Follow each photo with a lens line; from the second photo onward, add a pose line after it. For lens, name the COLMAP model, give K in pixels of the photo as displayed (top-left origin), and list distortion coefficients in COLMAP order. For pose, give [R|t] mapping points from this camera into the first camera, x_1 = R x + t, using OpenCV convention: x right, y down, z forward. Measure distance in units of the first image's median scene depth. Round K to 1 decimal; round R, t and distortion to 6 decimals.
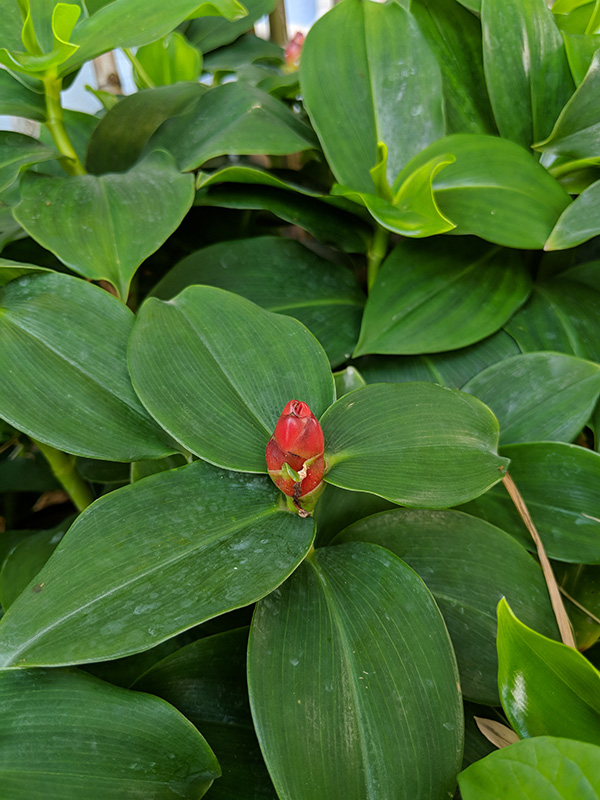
lens RADIAL K [[658.3, 0, 300.0], [0, 658.3, 400.0], [0, 0, 1]] dist [0.040496, -0.094001]
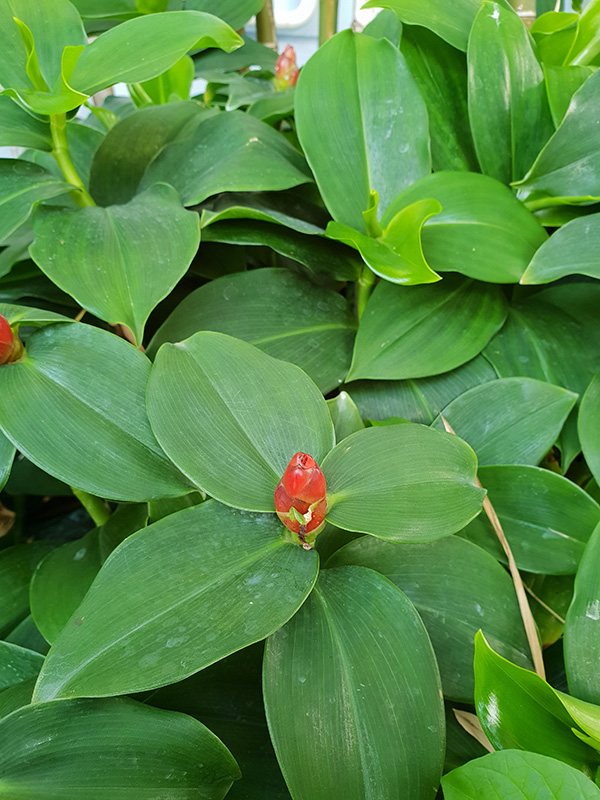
lens RADIAL K [[639.4, 0, 300.0], [0, 639.4, 400.0], [0, 0, 1]] dist [0.002684, 0.008151]
pose [[0.999540, -0.004586, 0.029986, -0.033581], [0.002618, 0.997859, 0.065350, -0.130334], [-0.030222, -0.065241, 0.997412, -0.072989]]
